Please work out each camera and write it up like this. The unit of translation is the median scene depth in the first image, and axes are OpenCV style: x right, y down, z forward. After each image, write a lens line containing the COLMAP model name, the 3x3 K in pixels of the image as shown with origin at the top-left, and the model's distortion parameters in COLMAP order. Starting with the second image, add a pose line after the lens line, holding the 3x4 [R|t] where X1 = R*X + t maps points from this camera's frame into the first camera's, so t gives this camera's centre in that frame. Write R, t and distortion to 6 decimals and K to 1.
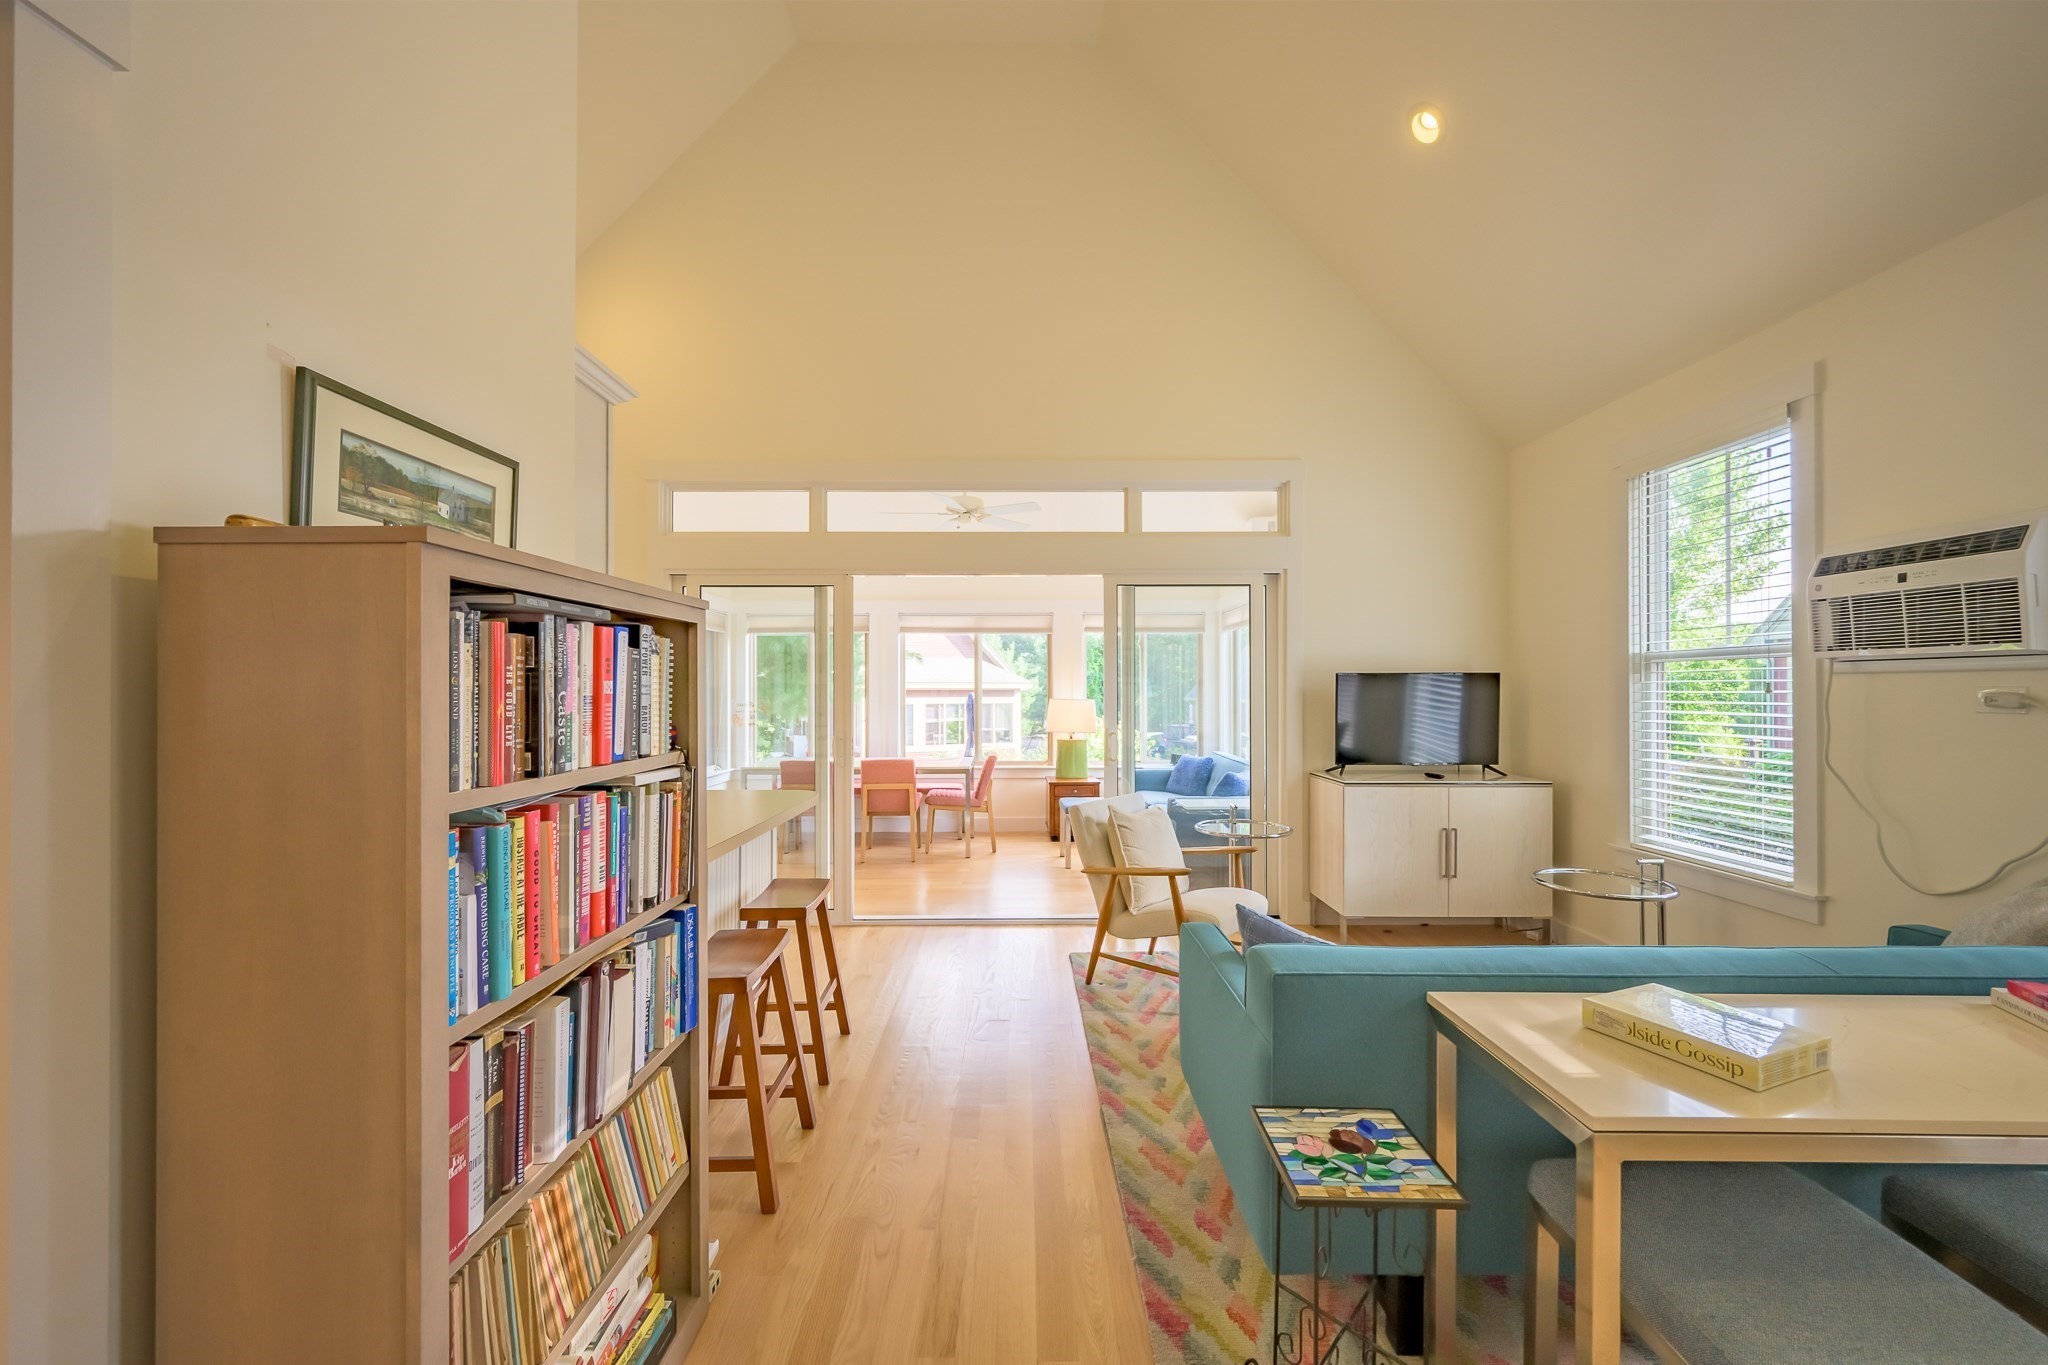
lens RADIAL K [[802.5, 0, 1021.6], [0, 802.5, 684.7], [0, 0, 1]] dist [-0.000790, 0.000216]
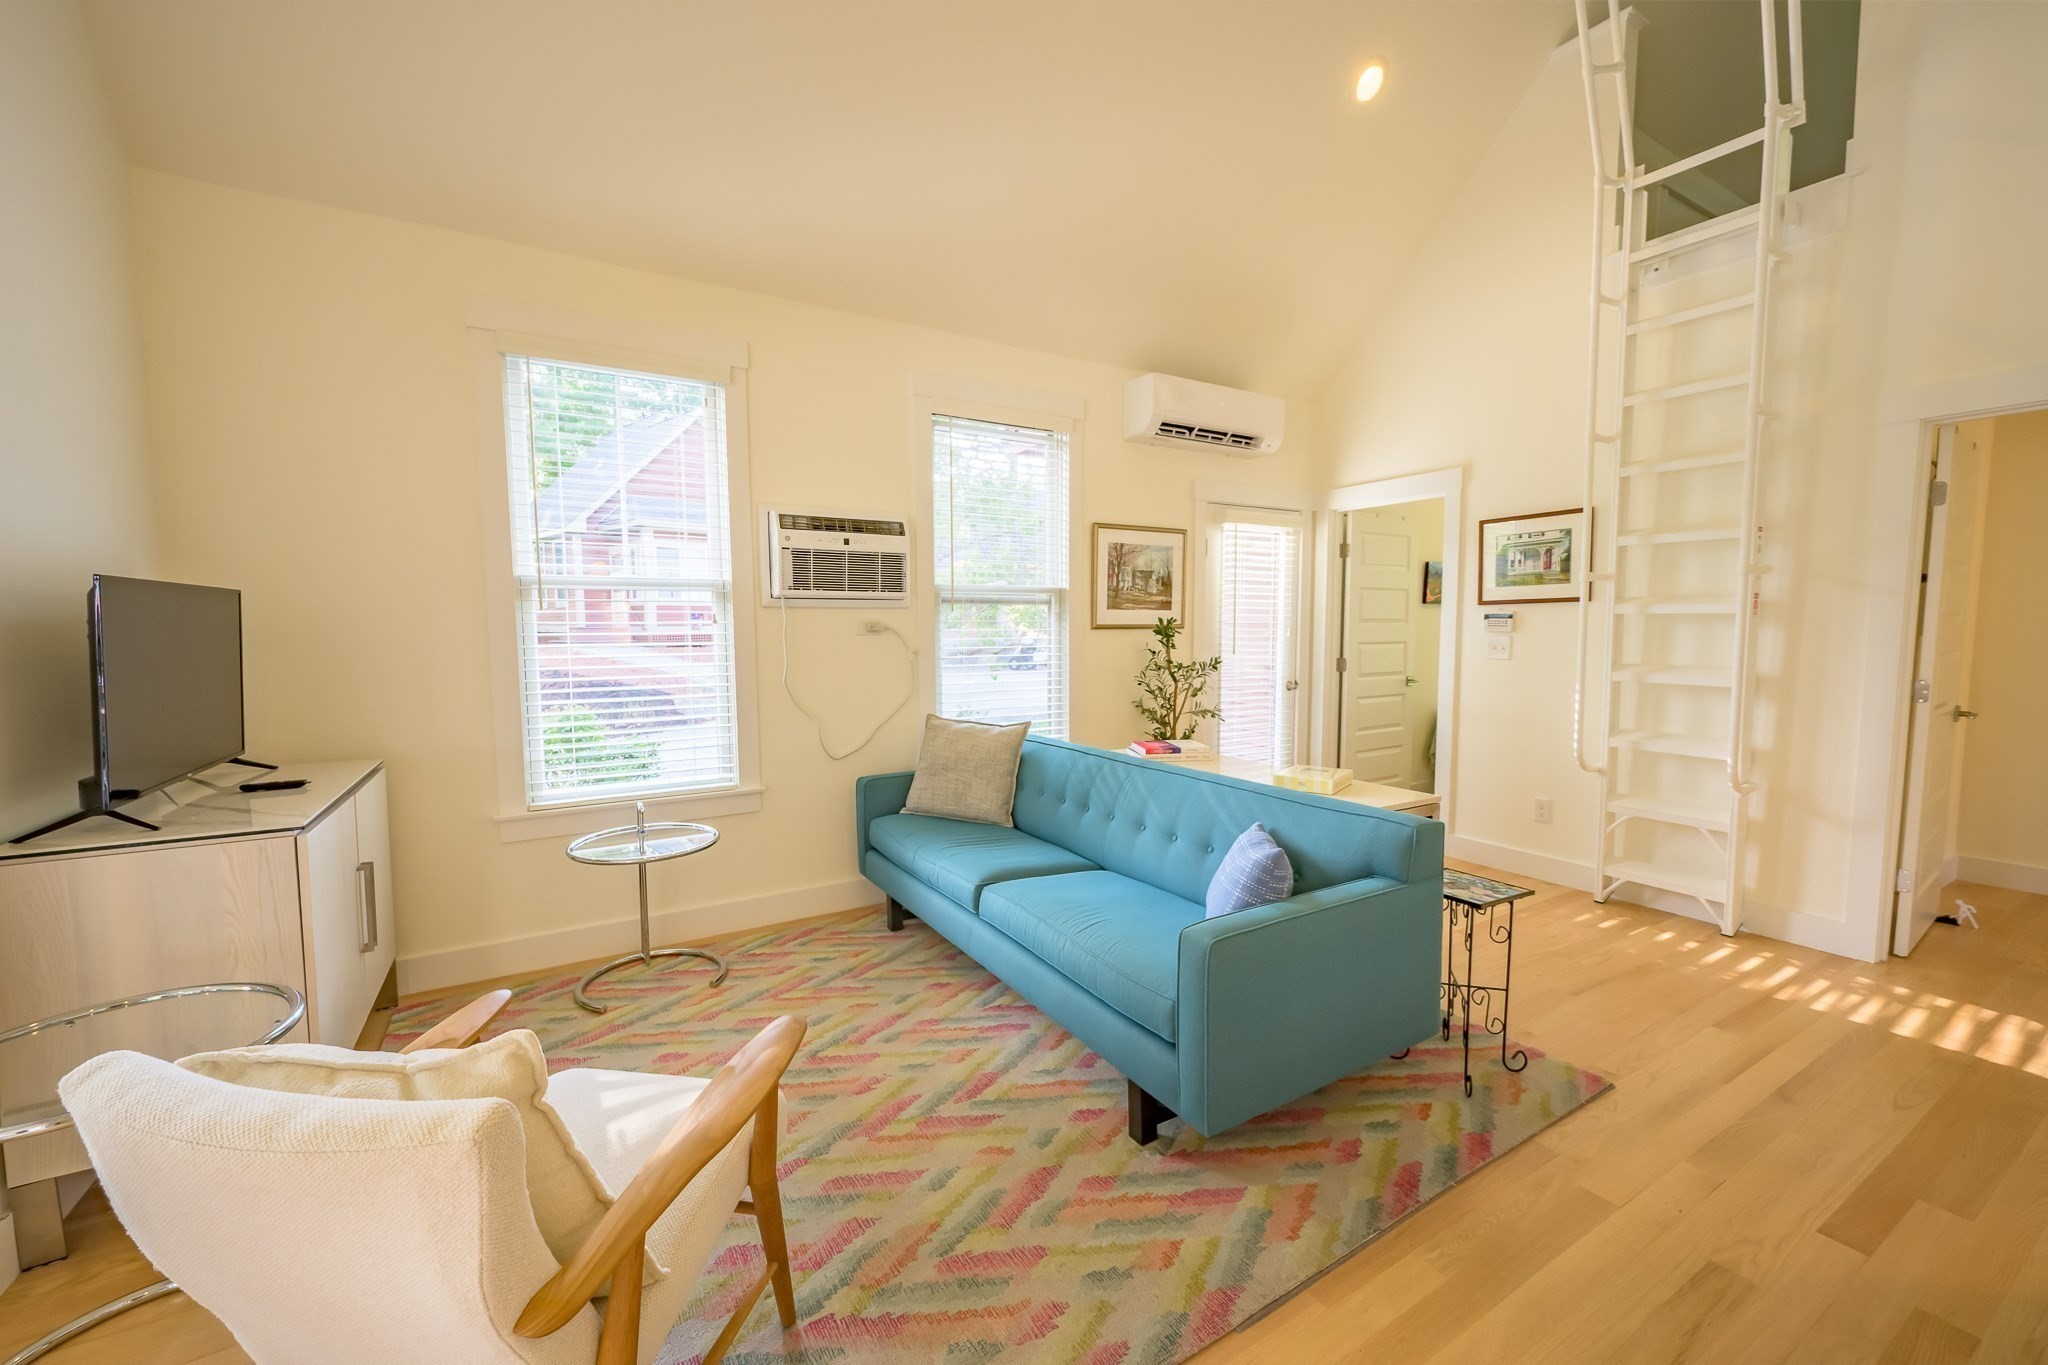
lens RADIAL K [[802.5, 0, 1021.8], [0, 802.5, 685.0], [0, 0, 1]] dist [-0.000790, 0.000216]
pose [[-0.511379, -0.063331, 0.857018, -0.309401], [-0.001981, 0.997365, 0.072520, 0.017383], [-0.859353, 0.035388, -0.510157, 1.500692]]
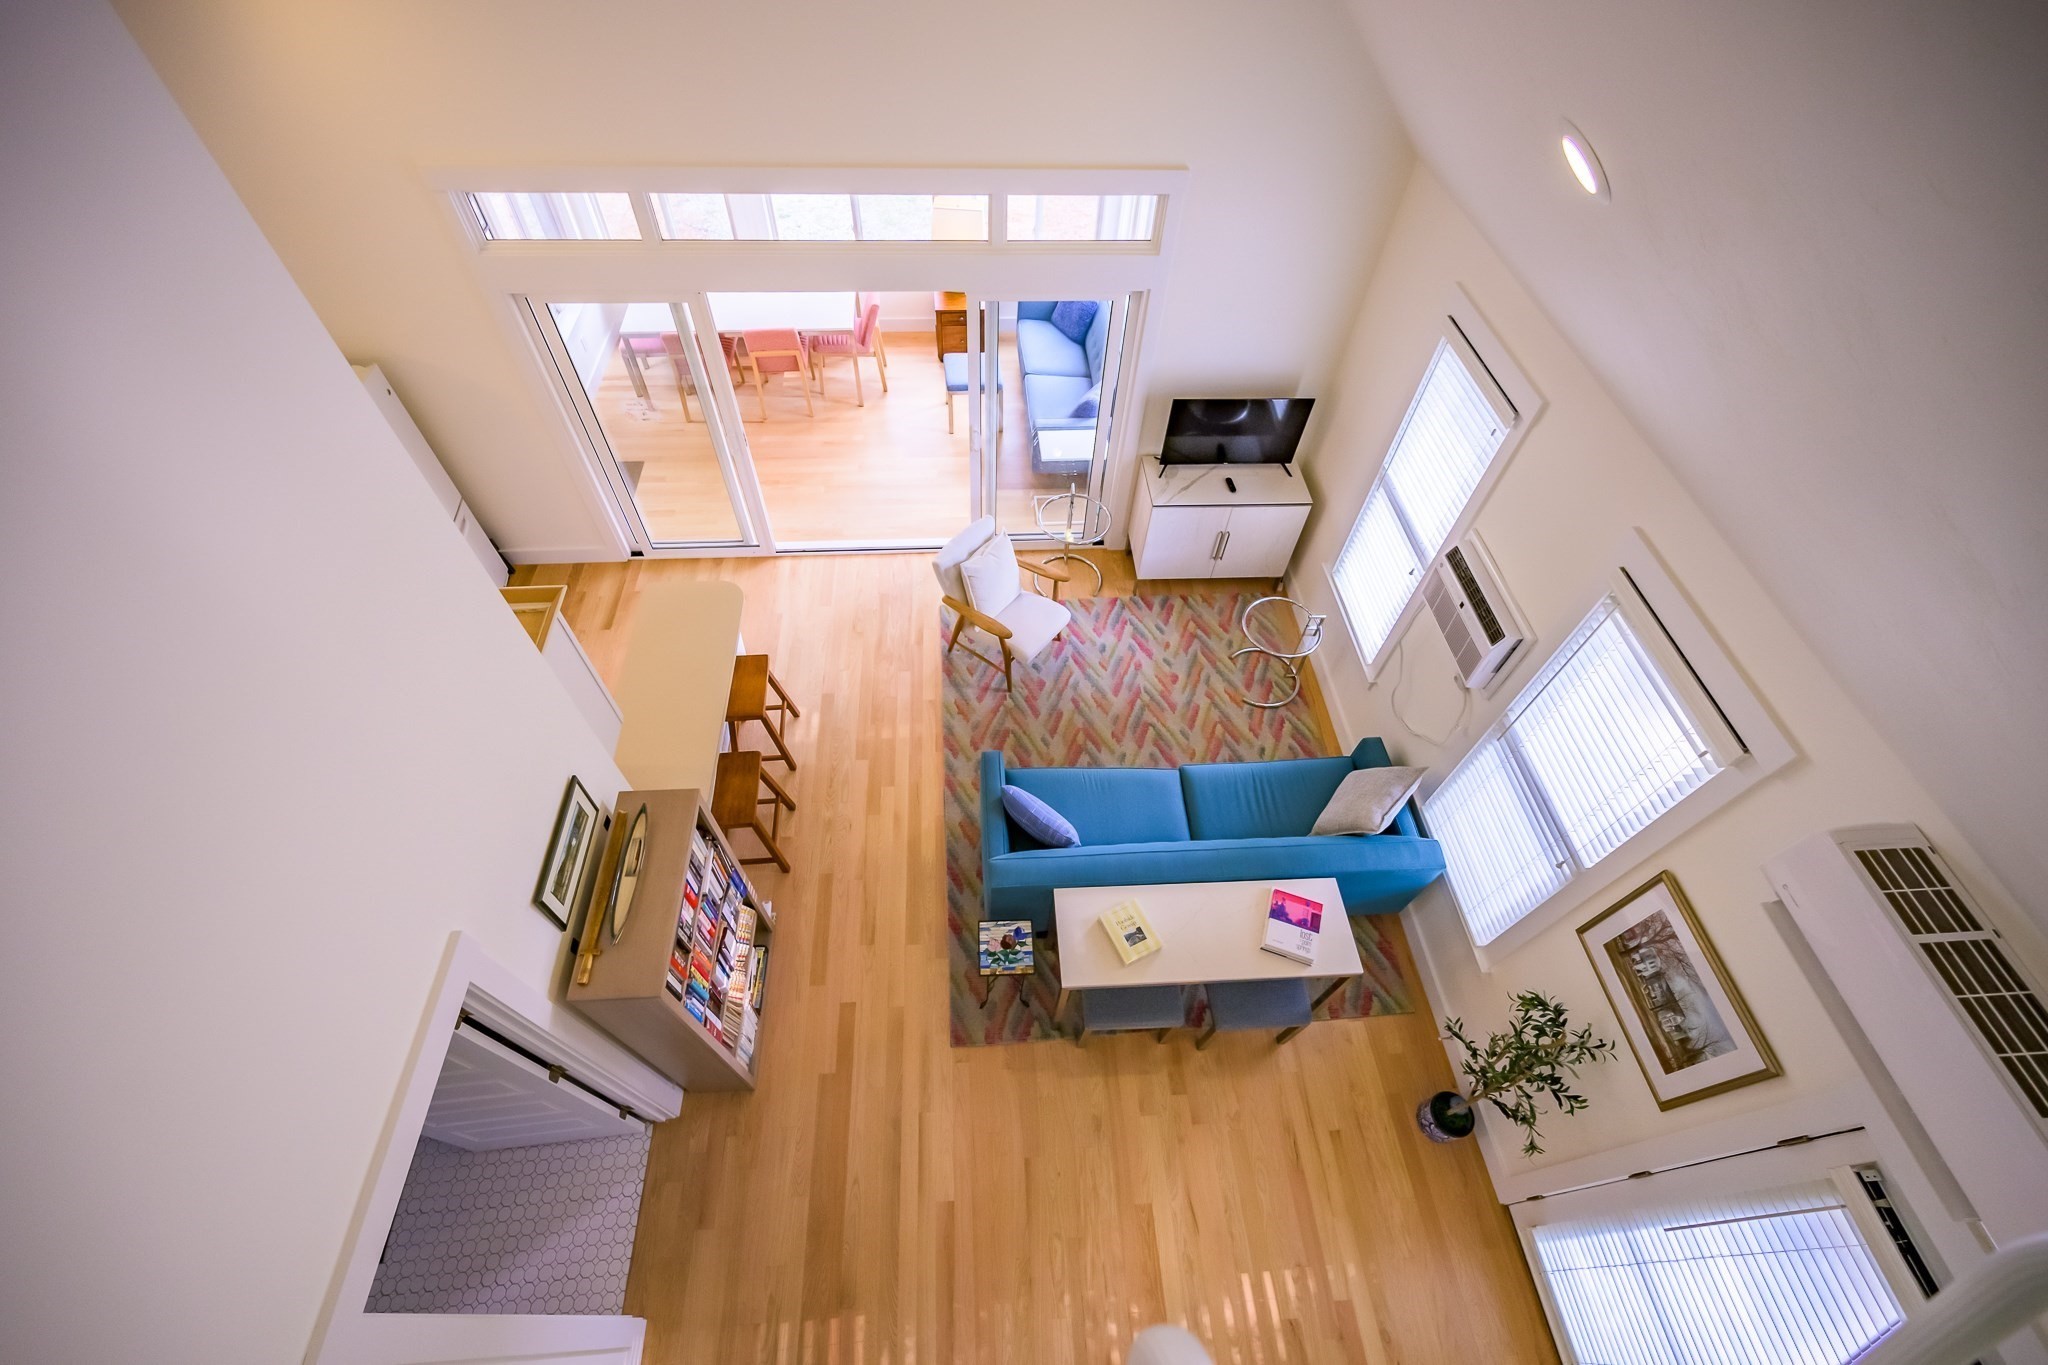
lens RADIAL K [[842.1, 0, 1023.1], [0, 842.1, 691.0], [0, 0, 1]] dist [0.000766, 0.000161]
pose [[0.997039, -0.029853, 0.070871, 0.159917], [-0.039692, 0.589570, 0.806742, -1.312375], [-0.065867, -0.807165, 0.586639, -0.006213]]
